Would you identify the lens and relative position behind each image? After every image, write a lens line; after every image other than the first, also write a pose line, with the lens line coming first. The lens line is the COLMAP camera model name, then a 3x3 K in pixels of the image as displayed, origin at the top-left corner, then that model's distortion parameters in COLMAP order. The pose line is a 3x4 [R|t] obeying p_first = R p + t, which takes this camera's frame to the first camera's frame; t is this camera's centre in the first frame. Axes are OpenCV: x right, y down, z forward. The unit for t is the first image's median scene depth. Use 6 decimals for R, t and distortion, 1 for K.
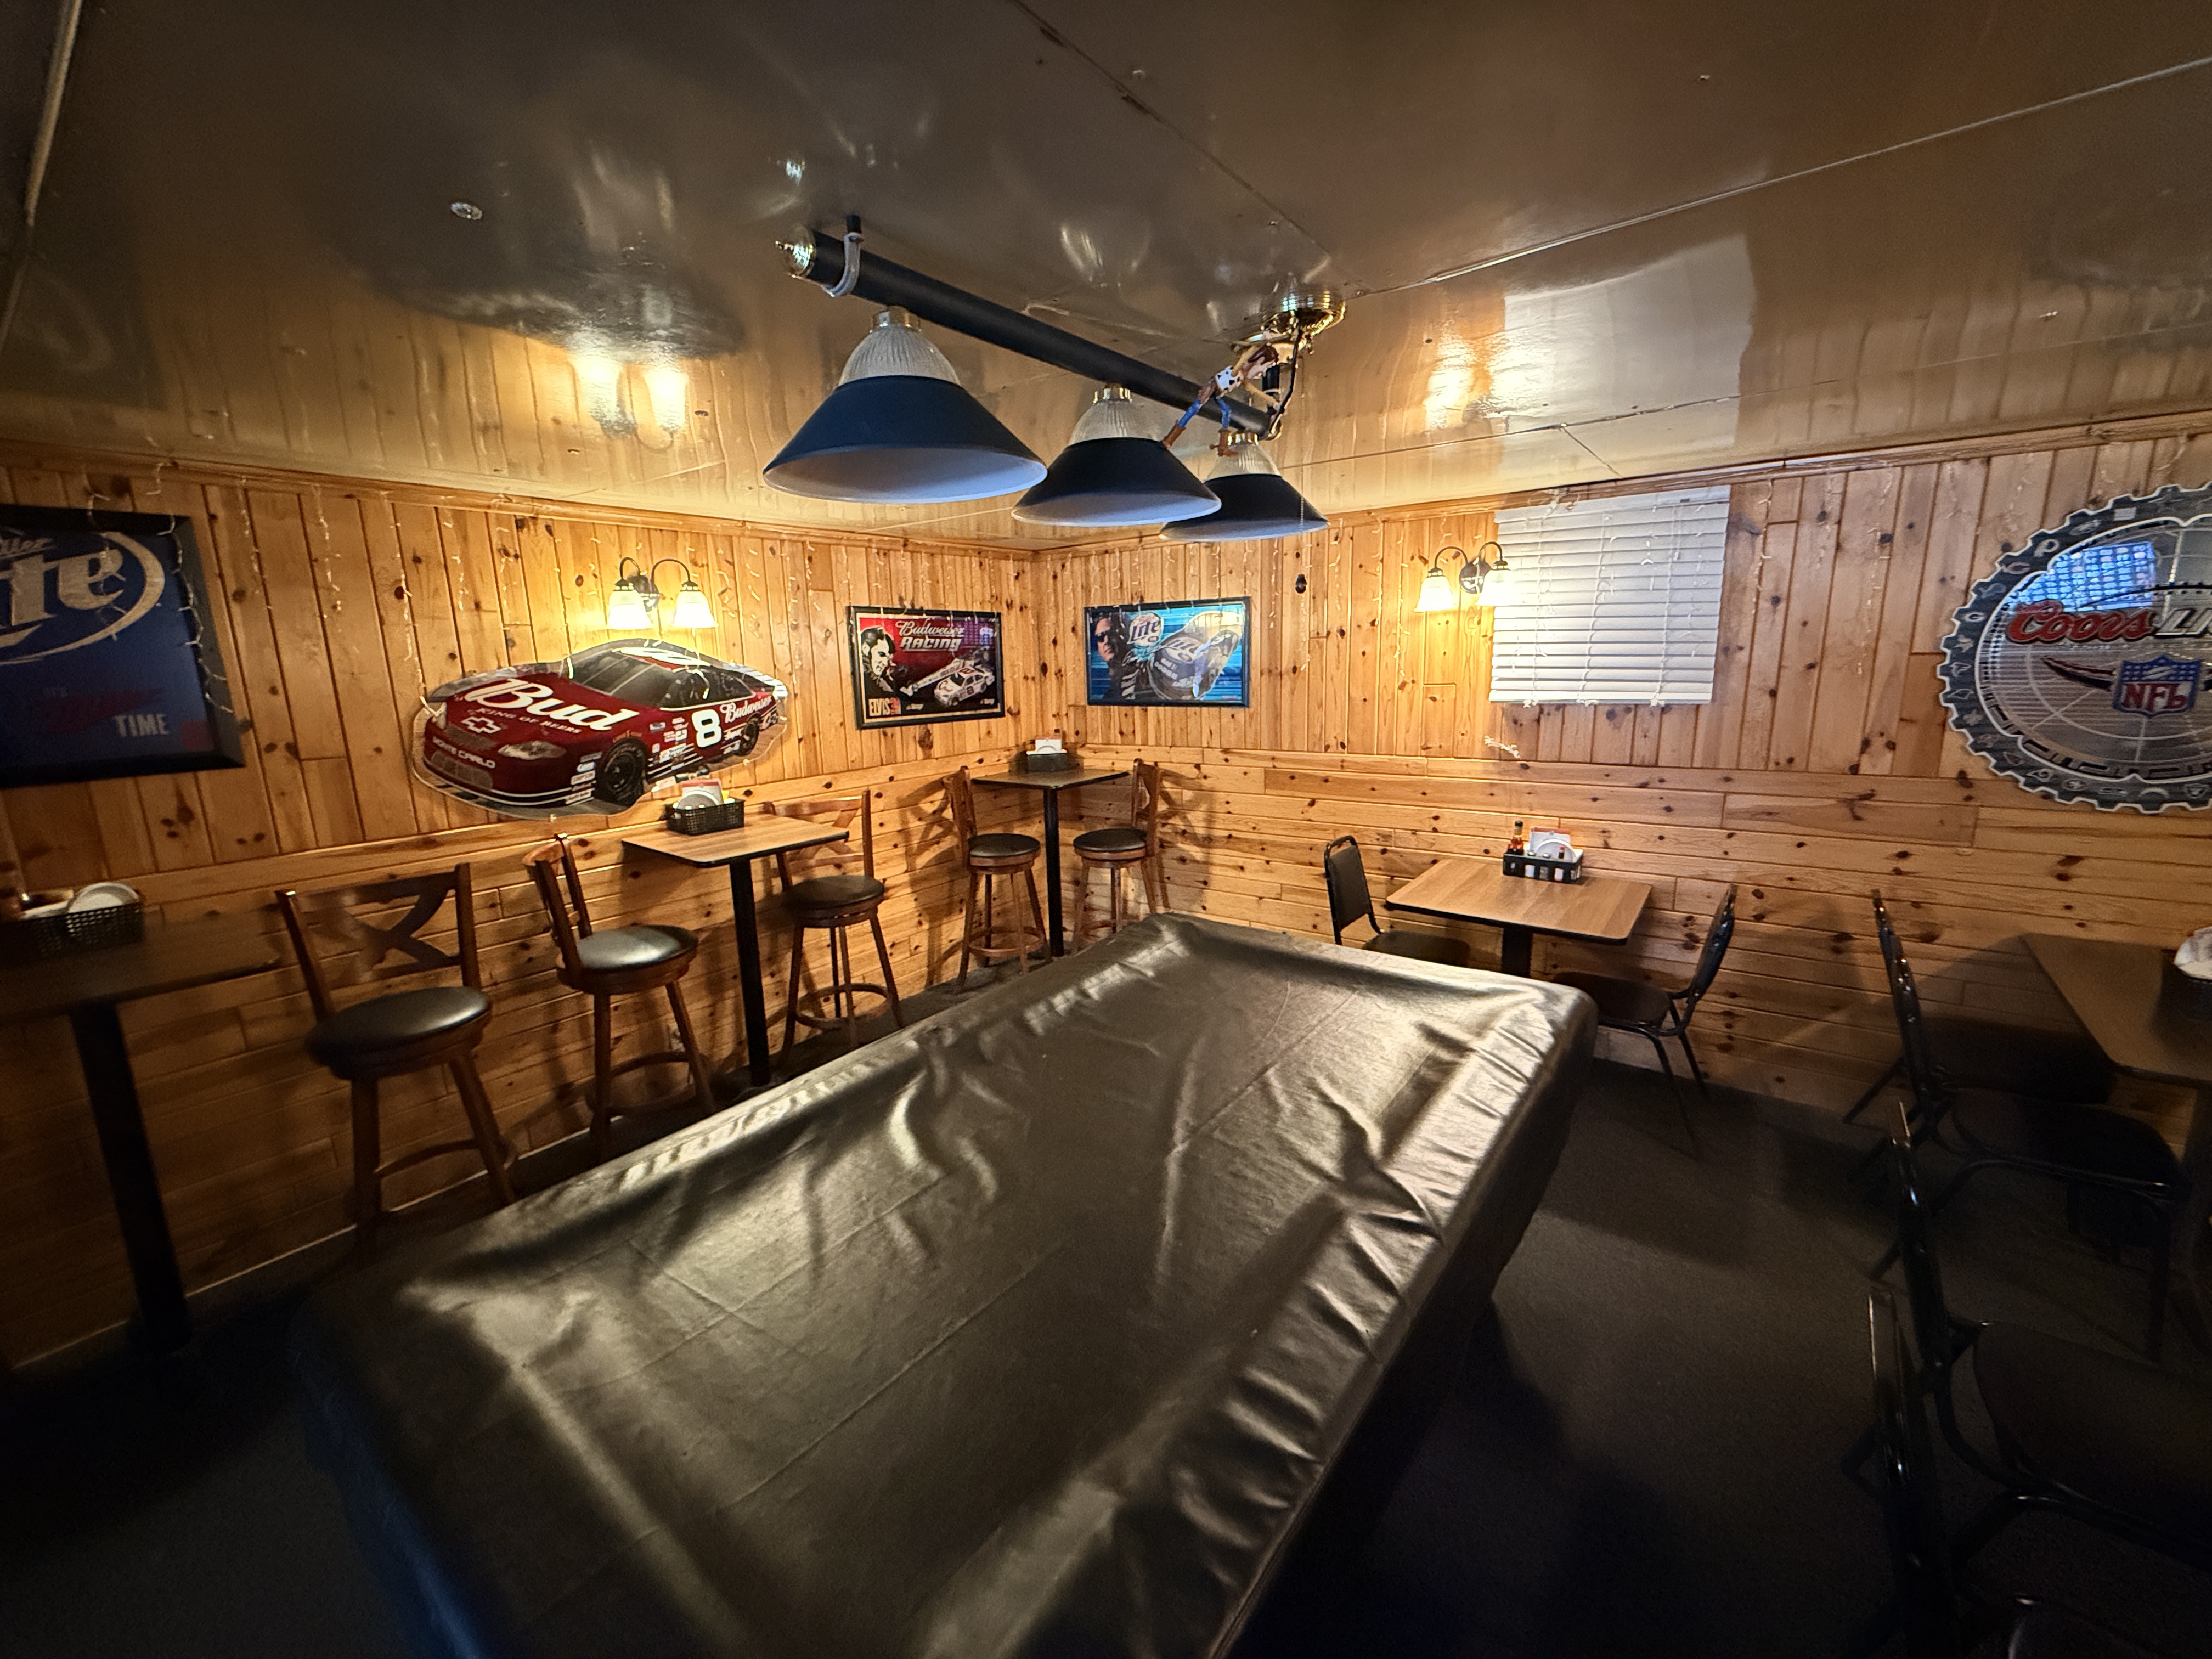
lens RADIAL K [[883.5, 0, 1114.0], [0, 883.5, 817.3], [0, 0, 1]] dist [-0.000599, -0.000329]
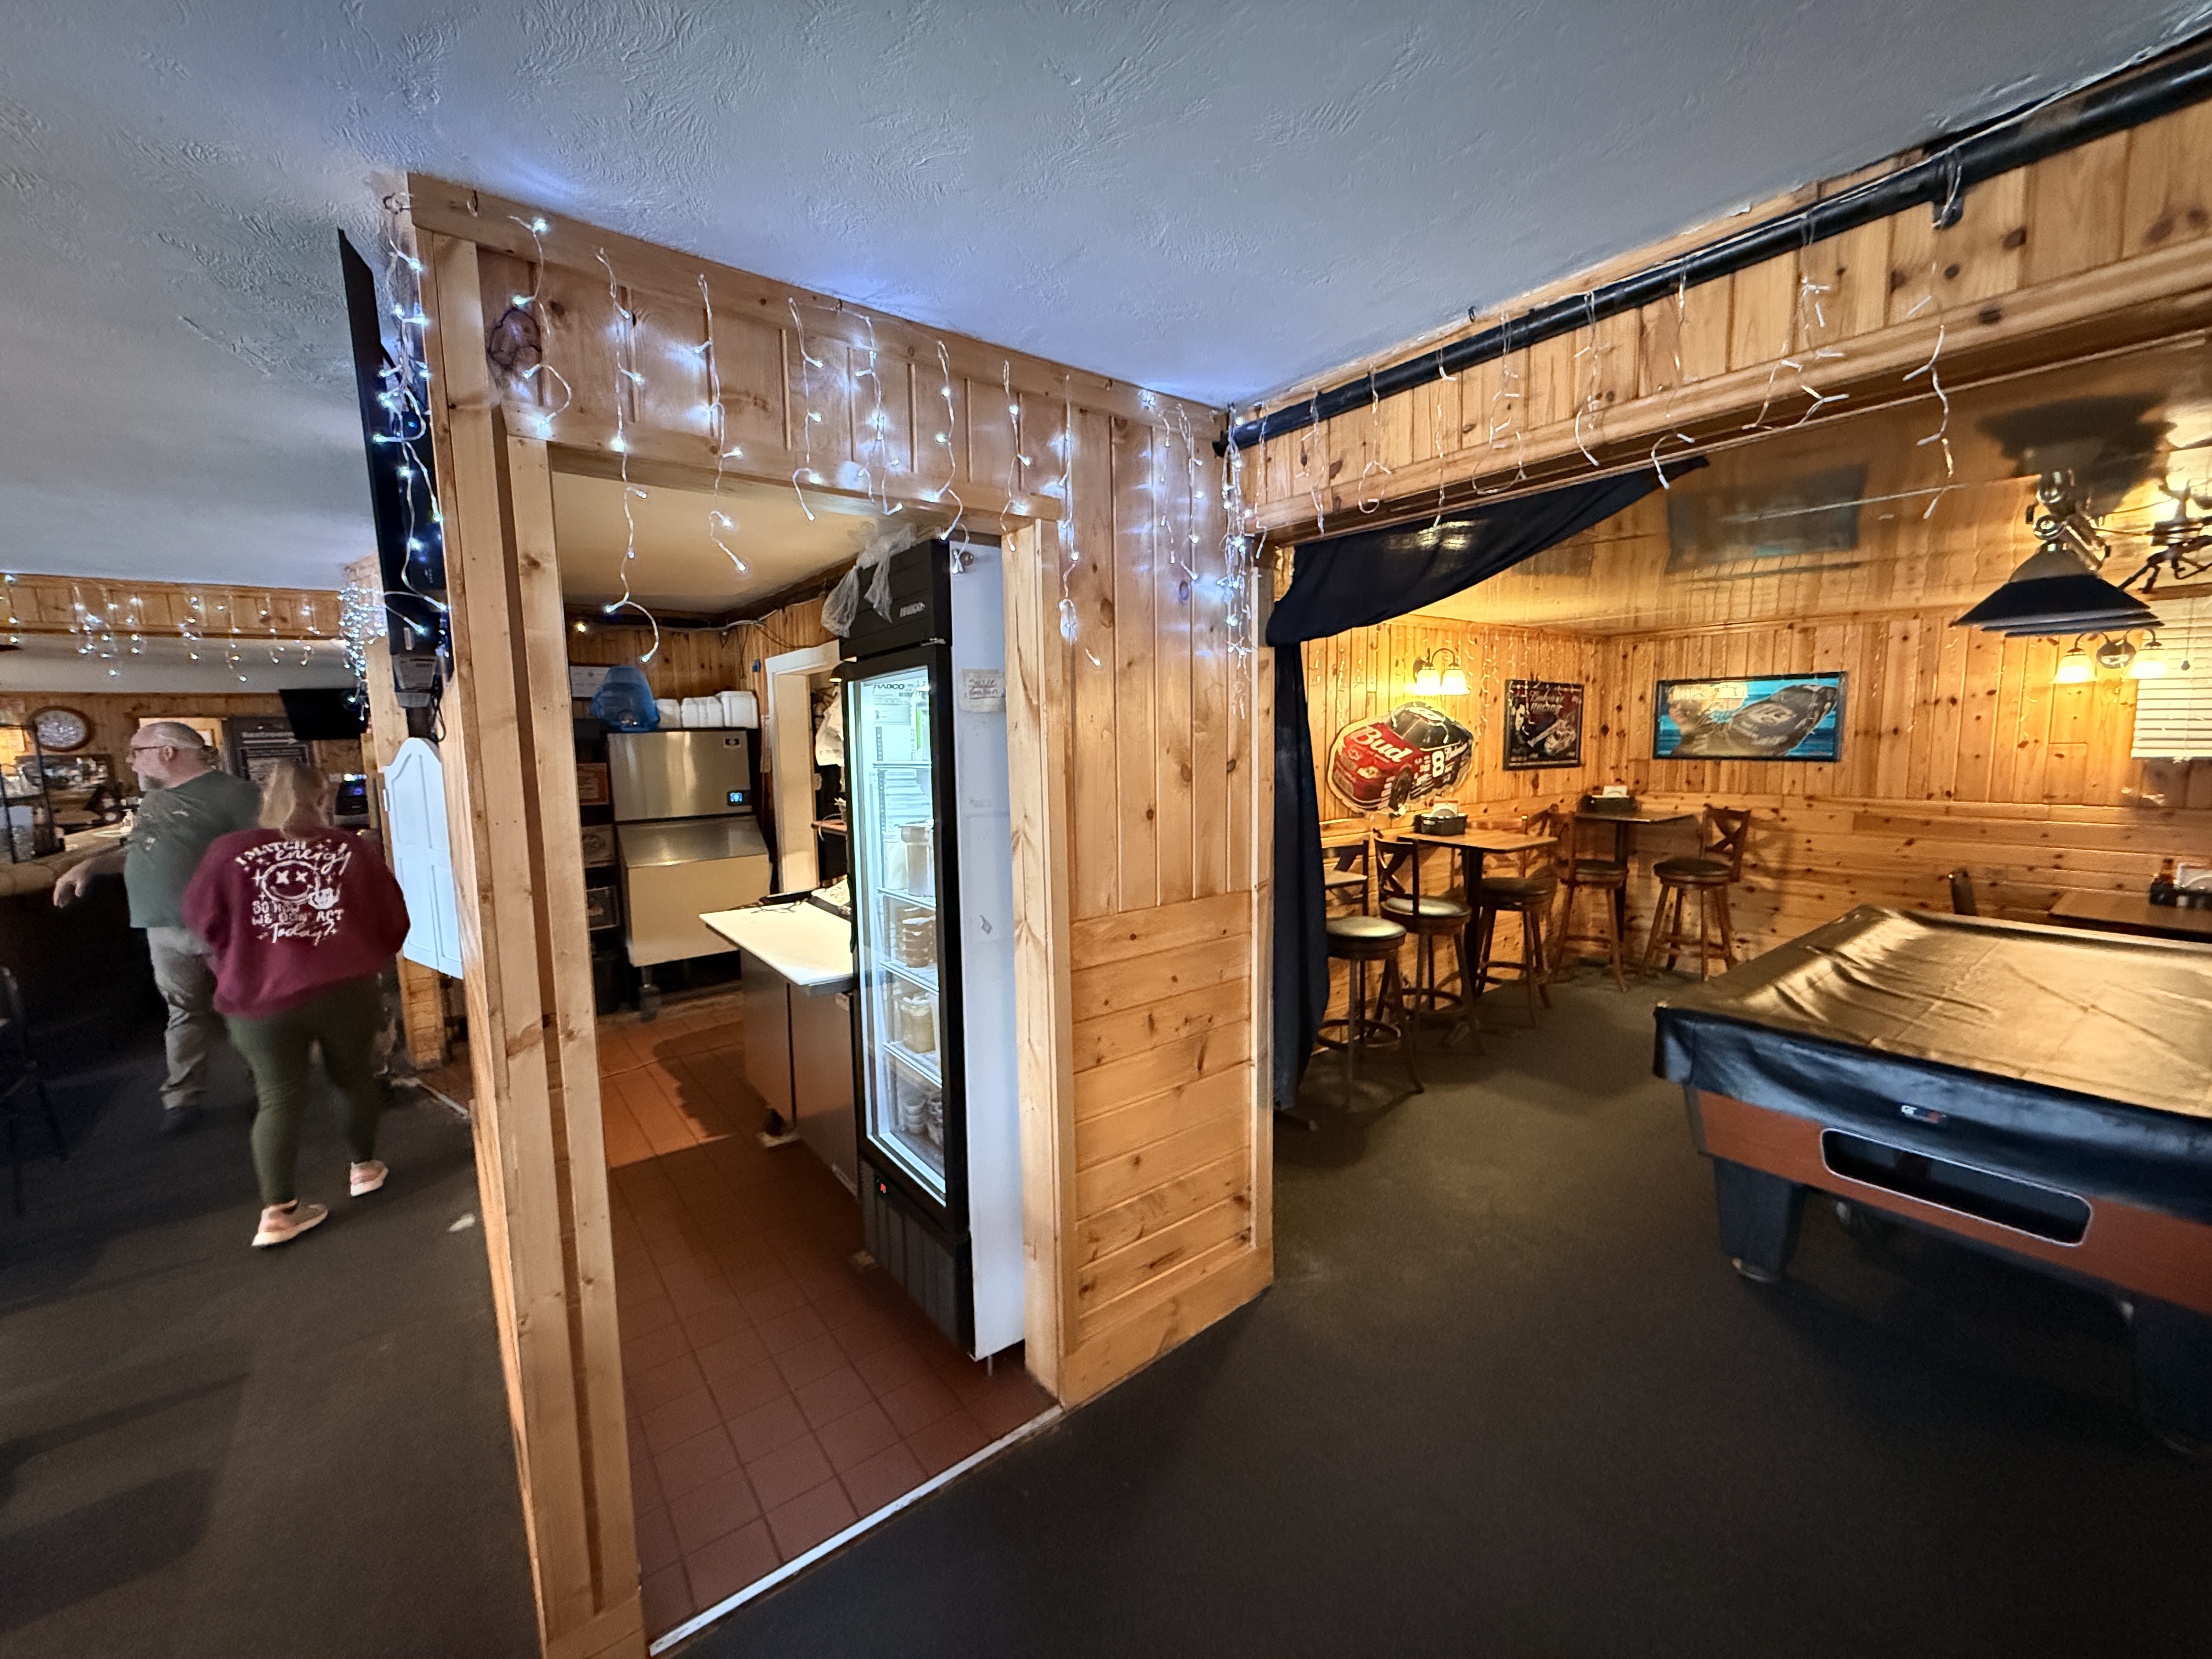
lens RADIAL K [[883.5, 0, 1110.3], [0, 883.5, 819.9], [0, 0, 1]] dist [-0.000599, -0.000329]
pose [[0.962988, 0.041044, -0.266400, -0.578601], [-0.061386, 0.995762, -0.068487, 0.117943], [0.262460, 0.082305, 0.961426, -0.497003]]
